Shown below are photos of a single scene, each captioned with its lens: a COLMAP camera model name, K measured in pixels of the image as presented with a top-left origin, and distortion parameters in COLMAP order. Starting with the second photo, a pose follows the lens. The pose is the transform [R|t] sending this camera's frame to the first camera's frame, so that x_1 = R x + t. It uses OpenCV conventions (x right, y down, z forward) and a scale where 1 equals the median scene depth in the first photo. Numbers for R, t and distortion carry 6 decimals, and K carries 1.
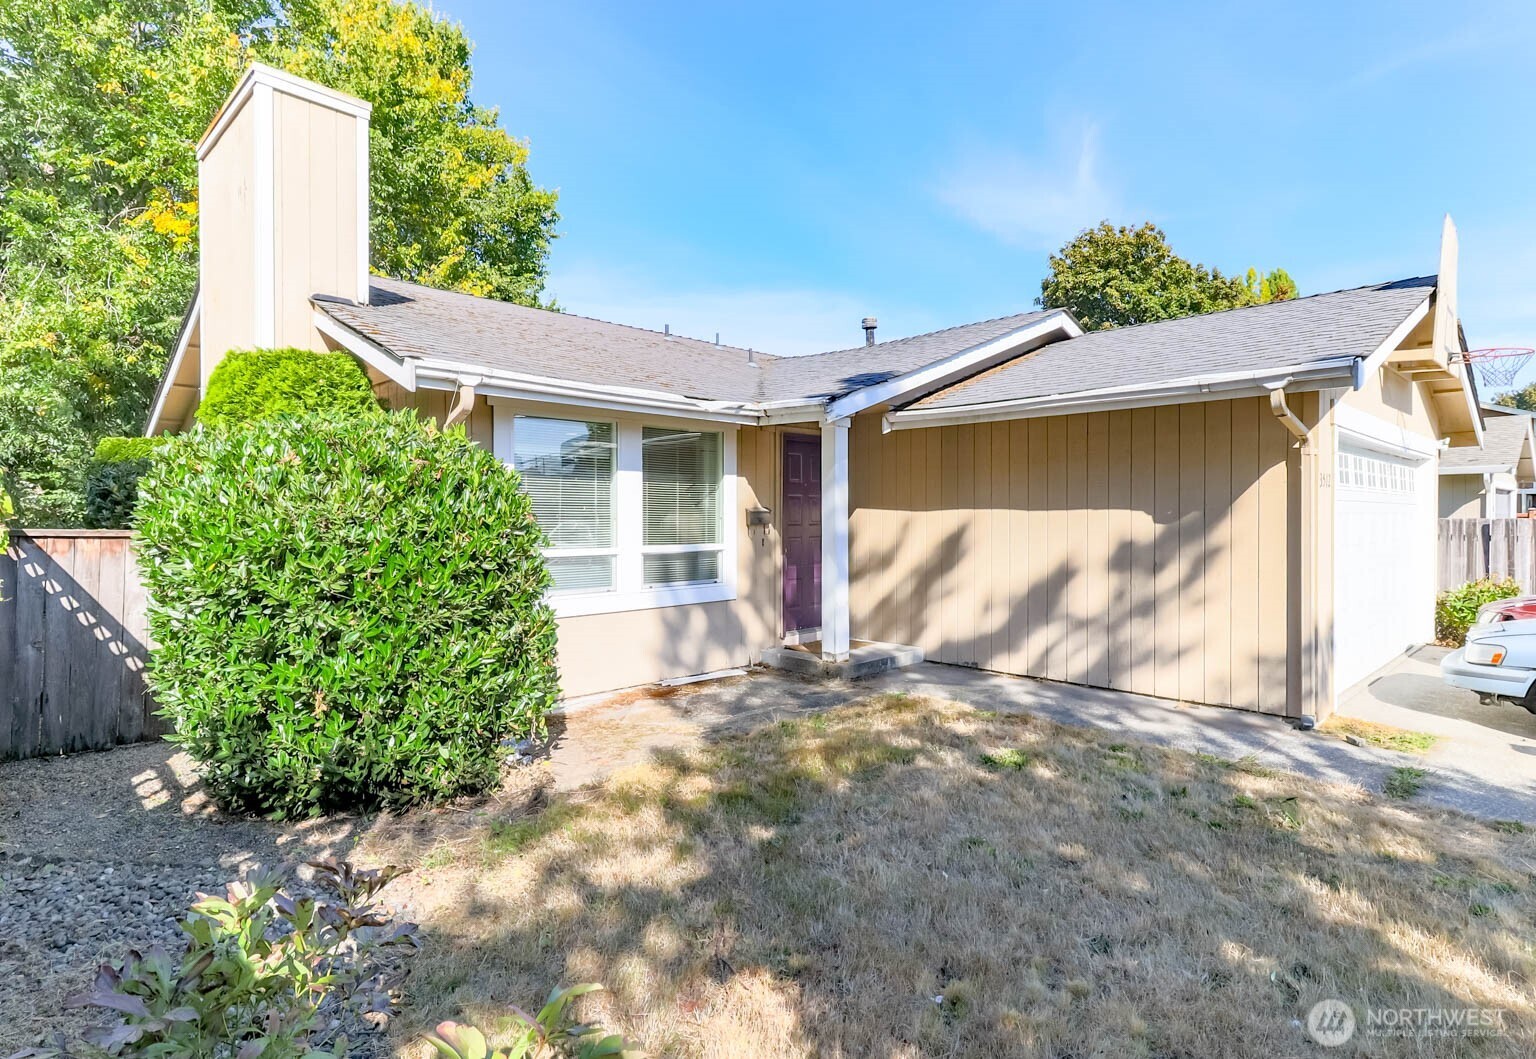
lens RADIAL K [[805.5, 0, 771.0], [0, 805.5, 558.2], [0, 0, 1]] dist [0.031928, 0.000088]
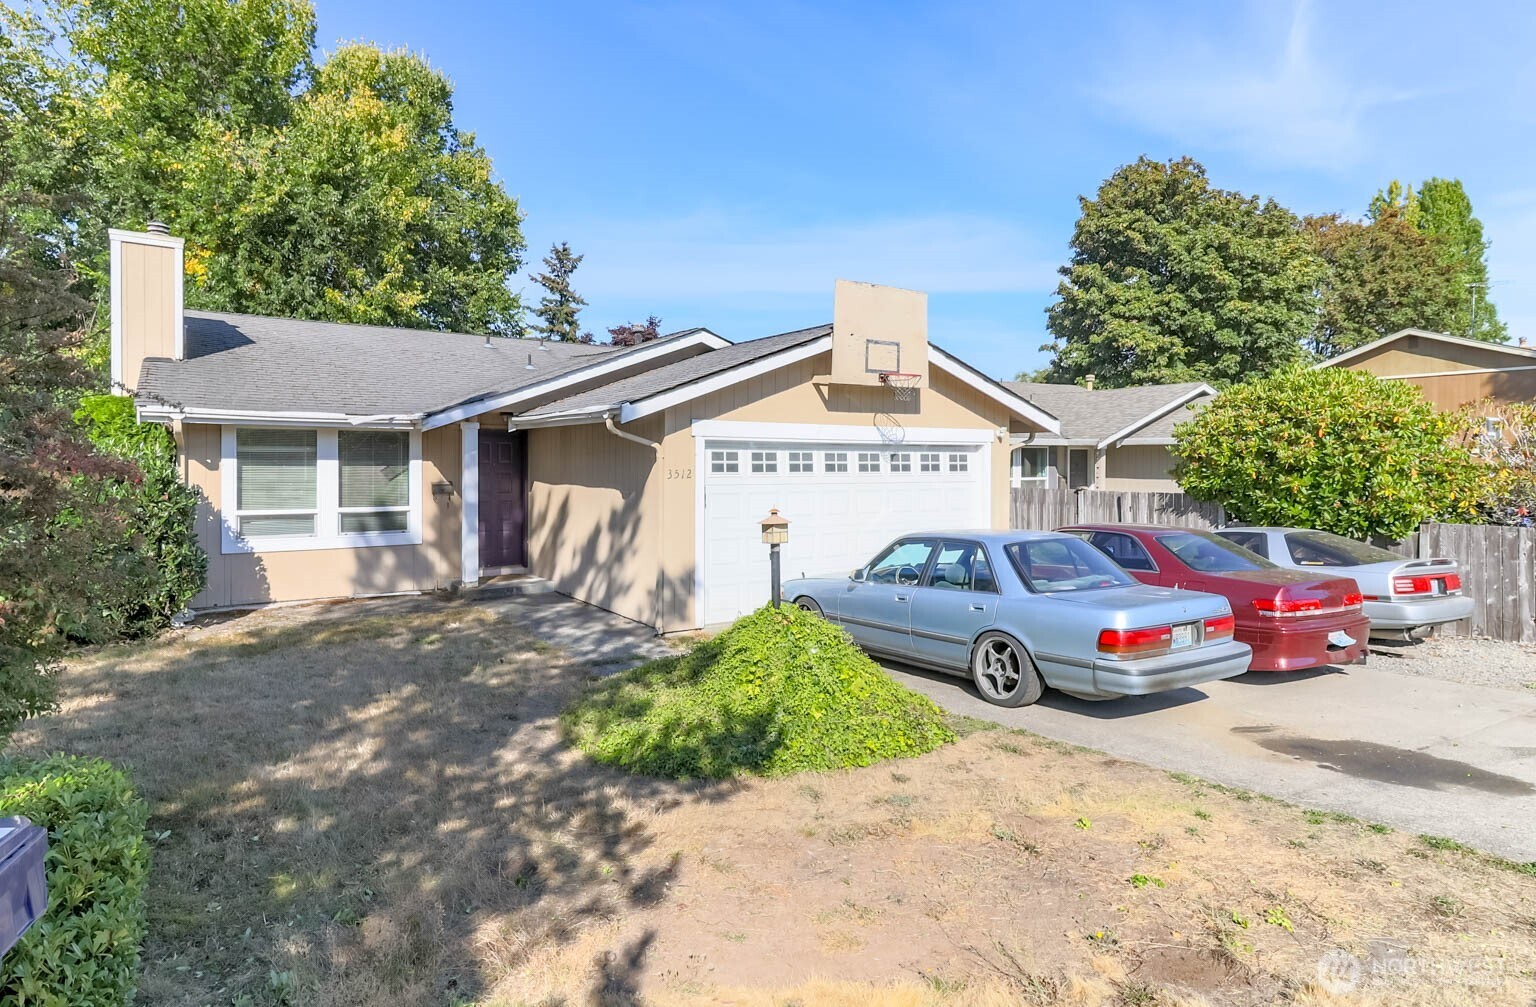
lens RADIAL K [[889.1, 0, 768.0], [0, 889.1, 503.5], [0, 0, 1]] dist [0.026454, 0.000156]
pose [[0.973668, 0.014398, -0.227515, 0.964619], [-0.014535, 0.999894, 0.001073, -0.035155], [0.227507, 0.002262, 0.973774, -0.449400]]
